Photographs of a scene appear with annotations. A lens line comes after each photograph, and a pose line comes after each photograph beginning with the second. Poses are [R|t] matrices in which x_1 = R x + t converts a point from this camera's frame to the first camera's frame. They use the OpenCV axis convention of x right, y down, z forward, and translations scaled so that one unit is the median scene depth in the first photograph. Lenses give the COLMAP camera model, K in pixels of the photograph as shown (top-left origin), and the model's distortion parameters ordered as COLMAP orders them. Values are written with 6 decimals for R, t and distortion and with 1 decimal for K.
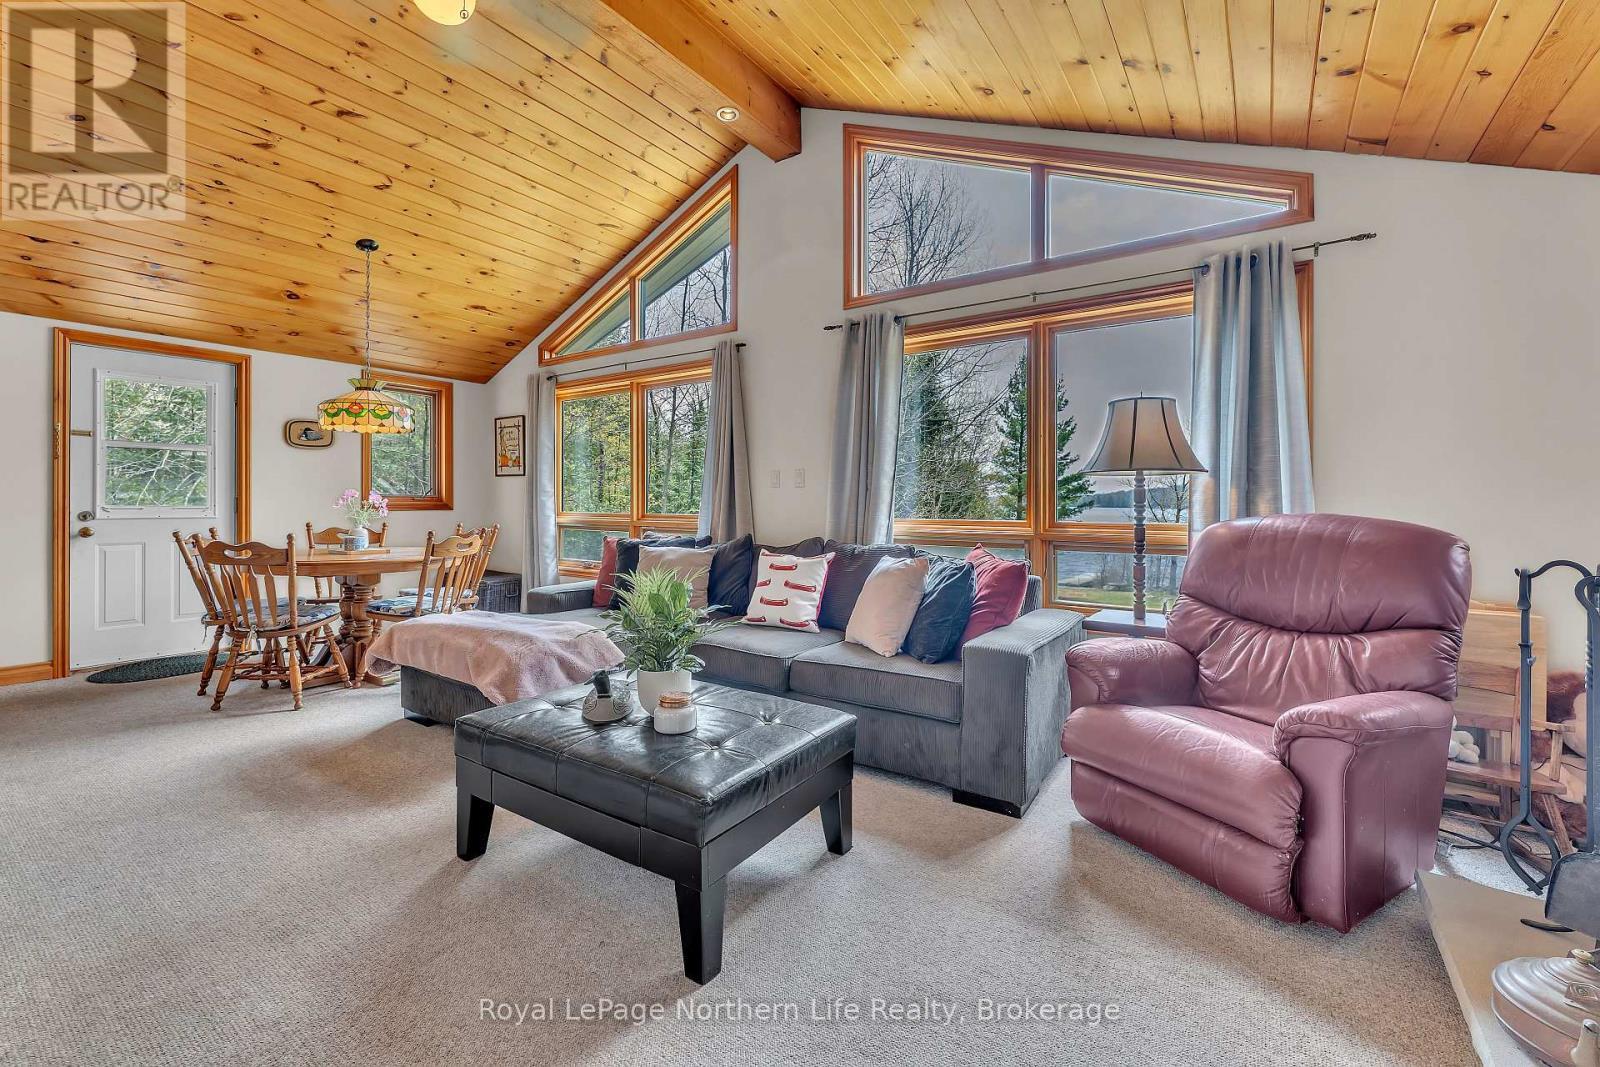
lens RADIAL K [[661.6, 0, 793.8], [0, 661.6, 501.2], [0, 0, 1]] dist [-0.000716, 0.000114]
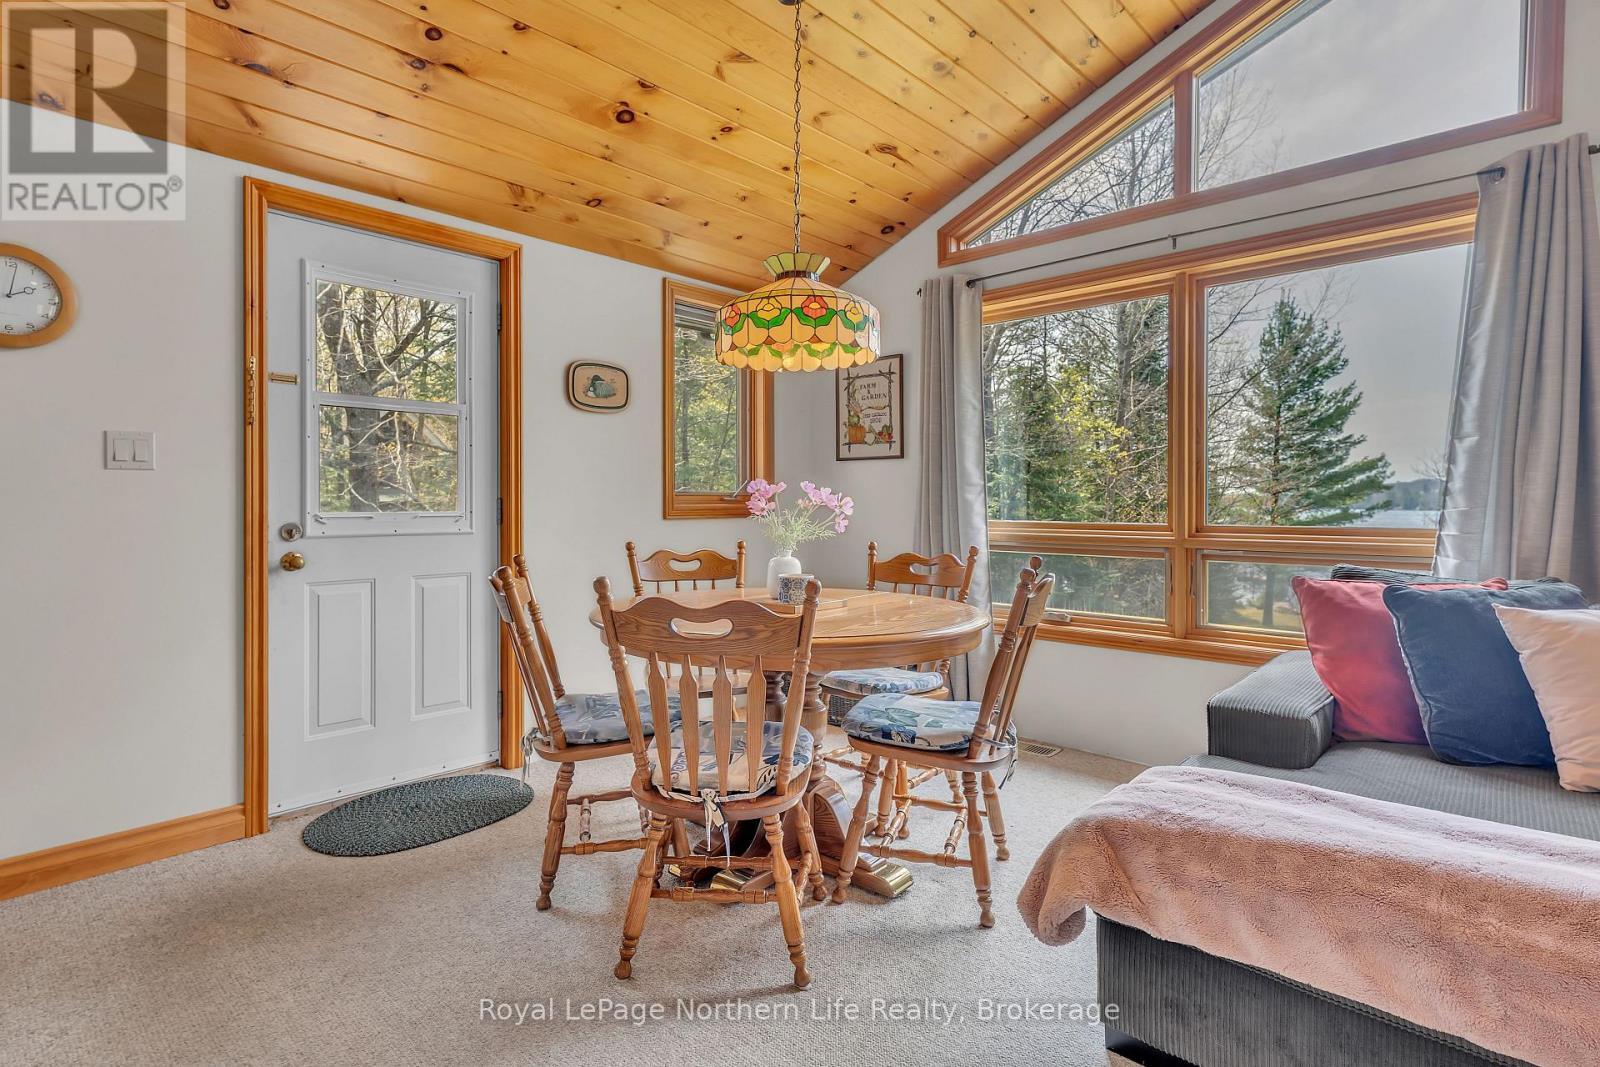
lens RADIAL K [[804.4, 0, 792.7], [0, 804.4, 507.0], [0, 0, 1]] dist [0.006919, 0.000478]
pose [[0.989949, -0.003043, -0.141393, -0.509199], [0.003895, 0.999976, 0.005749, -0.000131], [0.141372, -0.006242, 0.989937, 0.360129]]
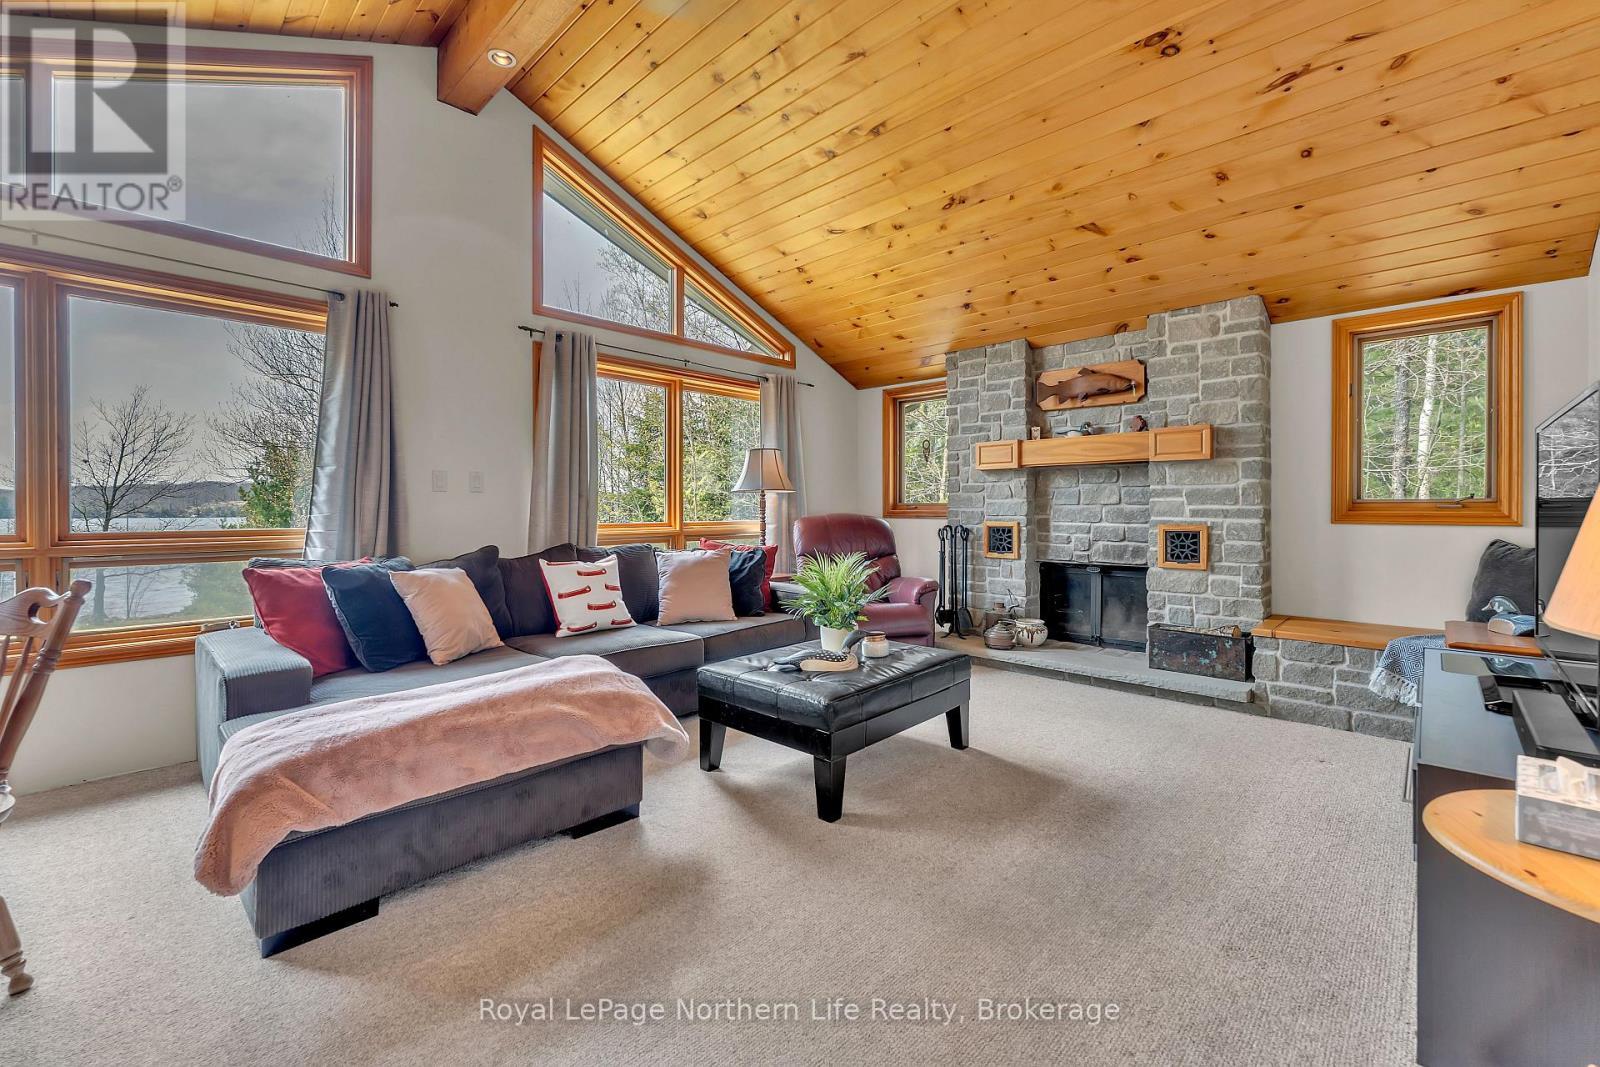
lens RADIAL K [[670.3, 0, 795.6], [0, 670.3, 514.2], [0, 0, 1]] dist [-0.000908, 0.000216]
pose [[0.151653, -0.009737, 0.988386, -0.733518], [0.002115, 0.999952, 0.009527, 0.000578], [-0.988432, 0.000645, 0.151666, 0.395799]]
